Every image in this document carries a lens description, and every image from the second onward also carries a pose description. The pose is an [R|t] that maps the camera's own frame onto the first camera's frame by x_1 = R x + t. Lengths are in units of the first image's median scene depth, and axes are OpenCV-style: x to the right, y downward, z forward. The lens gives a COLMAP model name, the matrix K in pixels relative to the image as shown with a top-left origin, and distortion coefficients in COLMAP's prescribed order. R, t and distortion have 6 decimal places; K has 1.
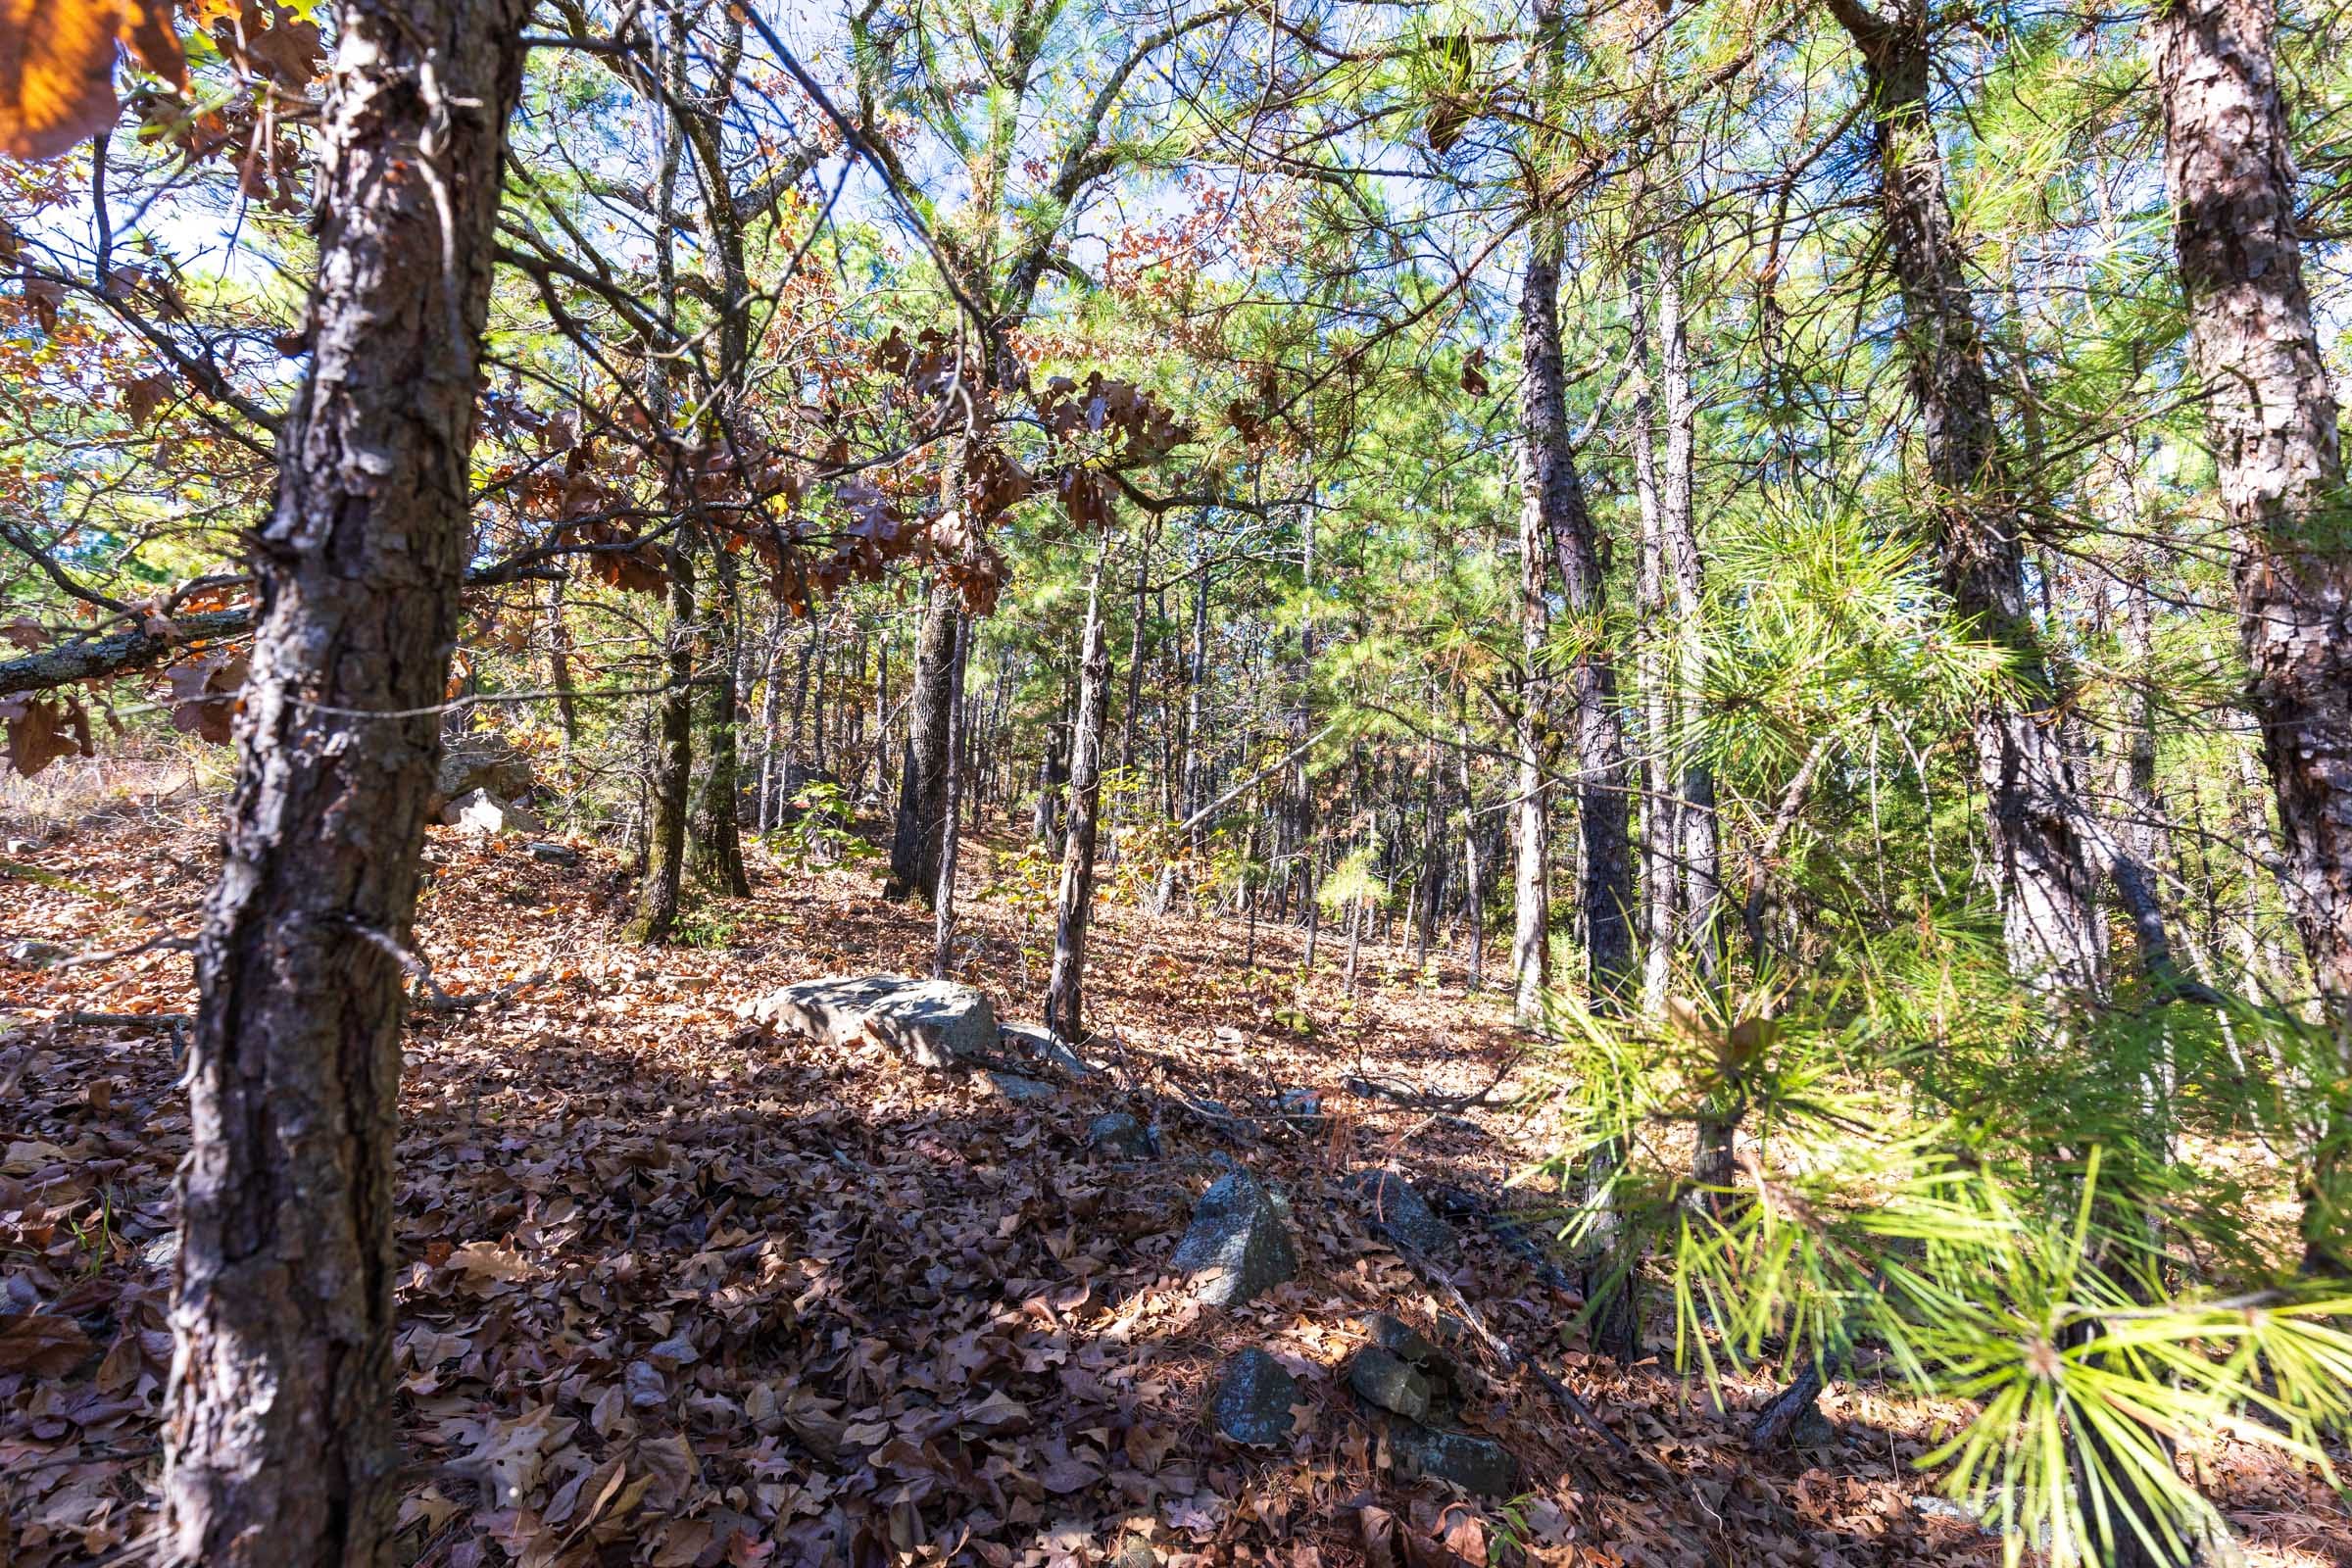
lens RADIAL K [[1051.8, 0, 1176.0], [0, 1051.8, 784.0], [0, 0, 1]] dist [-0.001335, -0.000305]
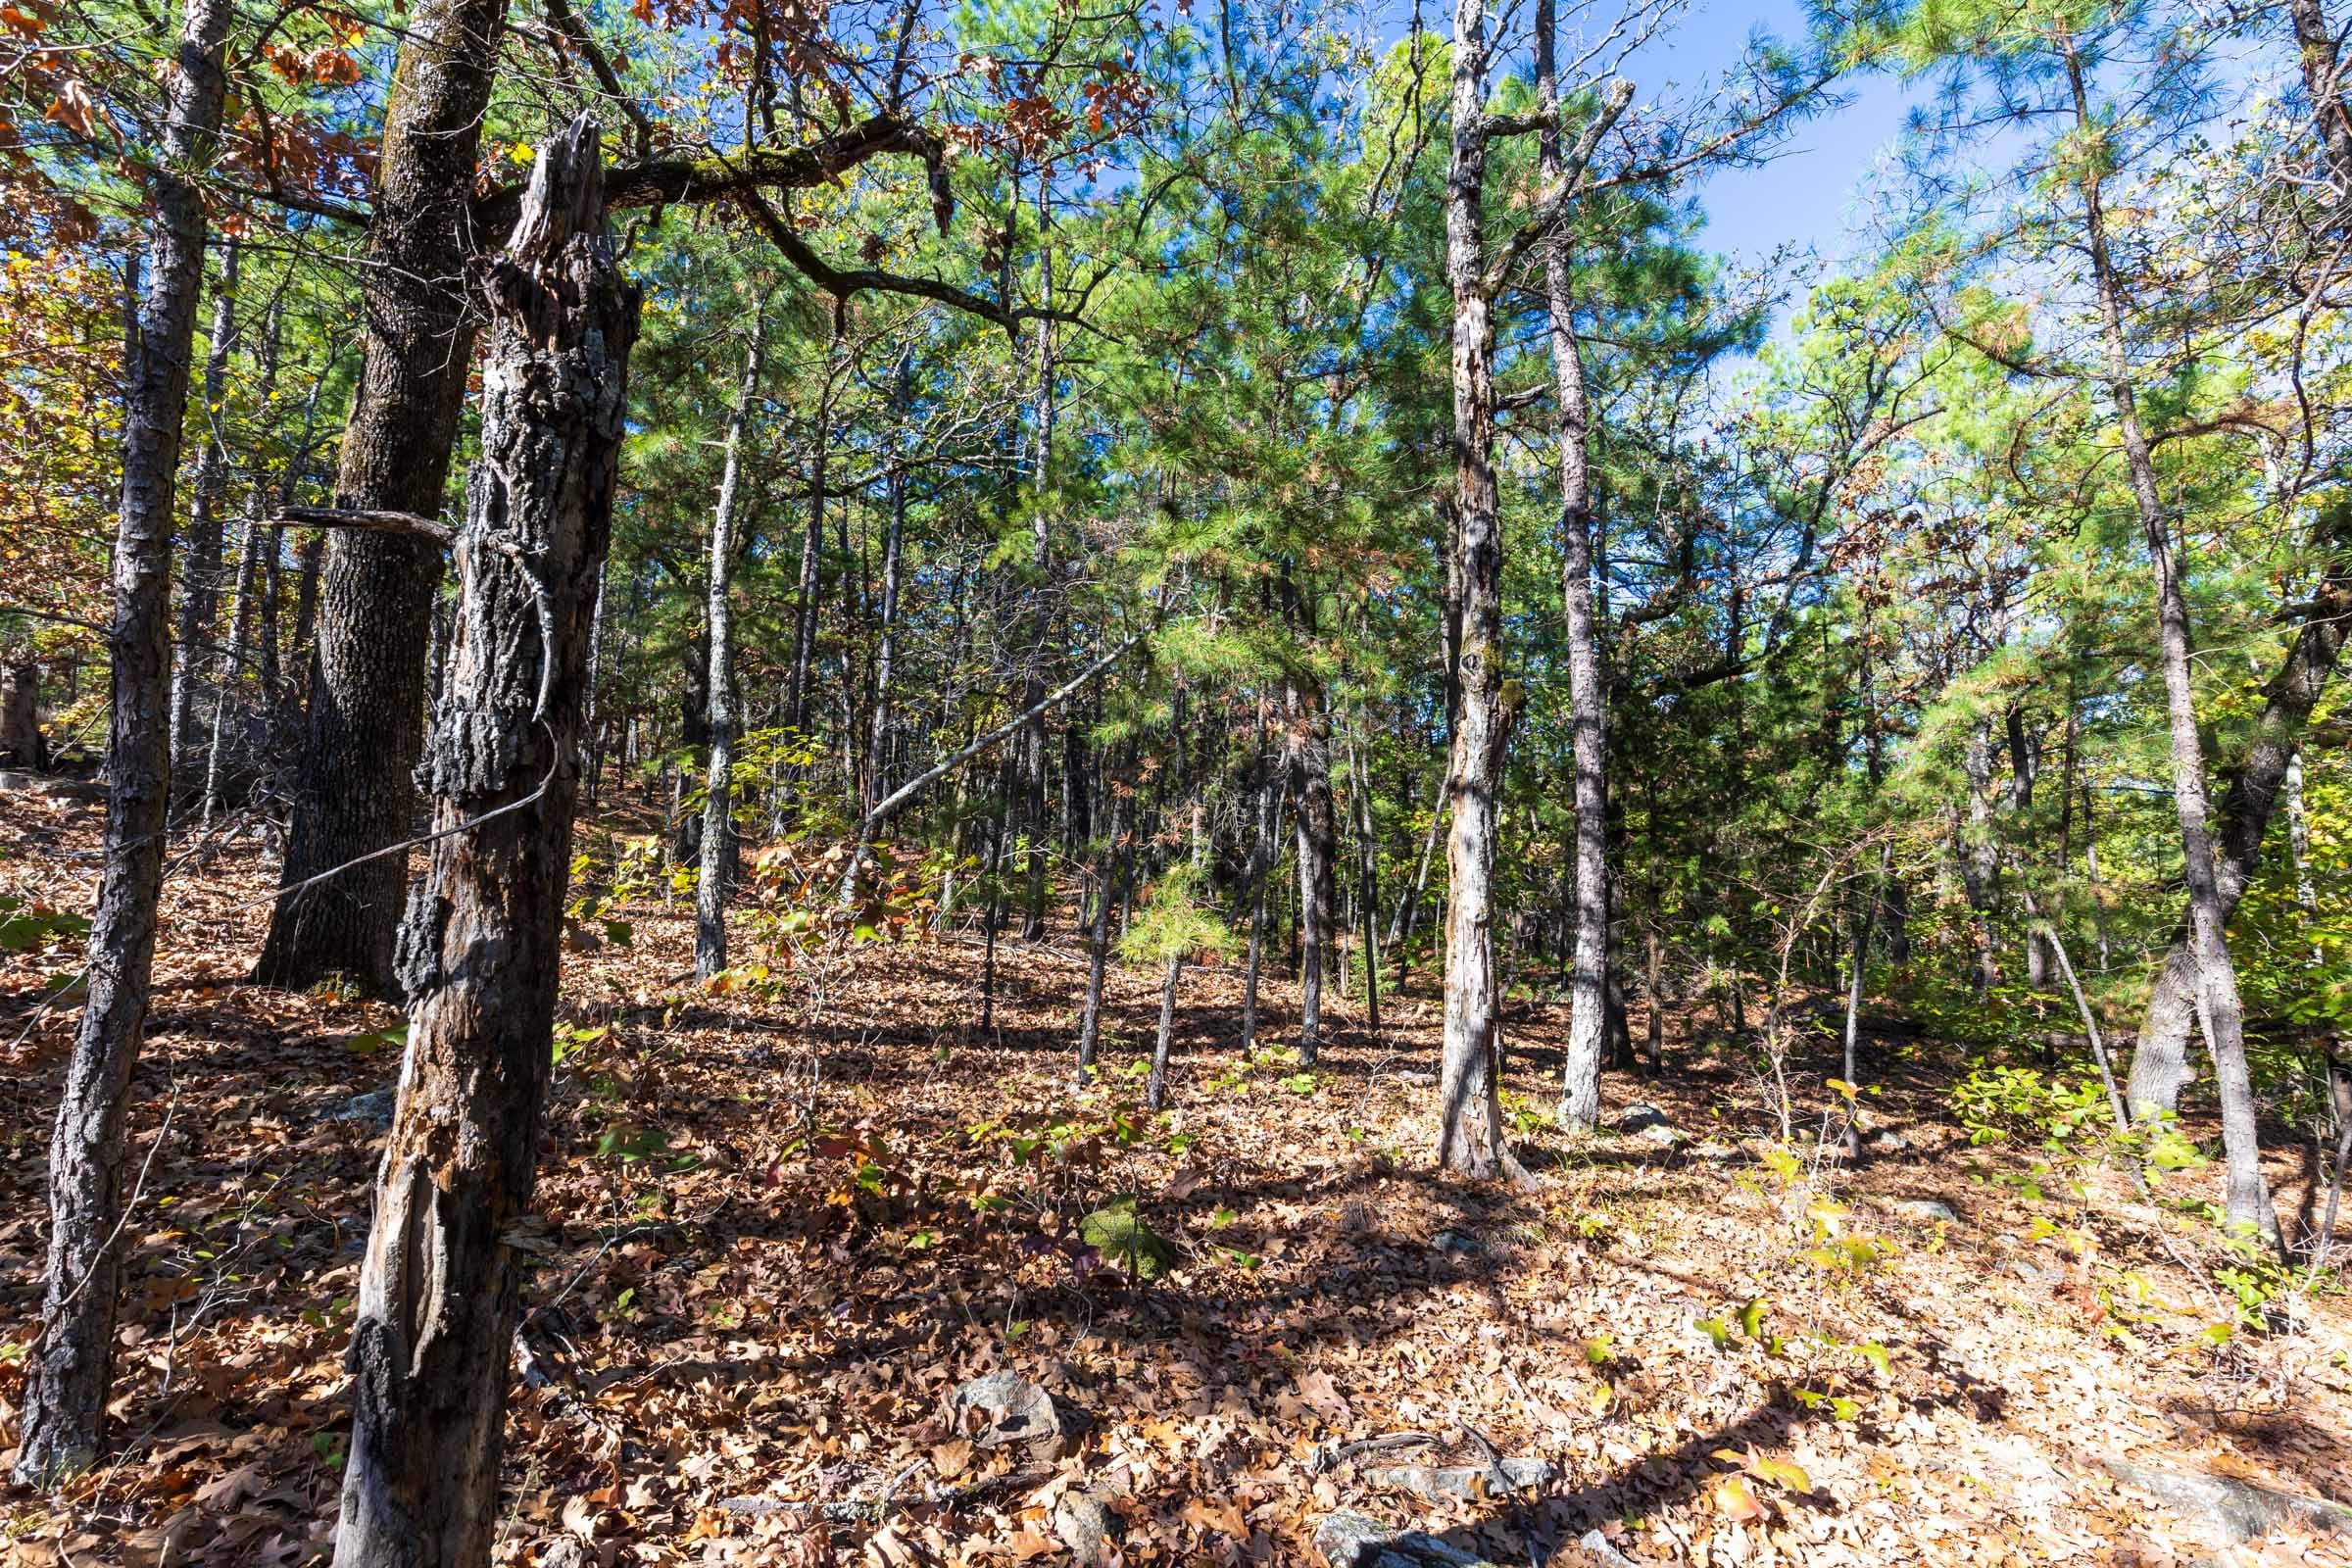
lens RADIAL K [[1051.8, 0, 1176.0], [0, 1051.8, 784.0], [0, 0, 1]] dist [-0.001335, -0.000305]
pose [[0.957455, 0.001674, 0.288579, -0.005624], [-0.011672, 0.999389, 0.032931, -0.005288], [-0.288347, -0.034898, 0.956890, 0.407062]]
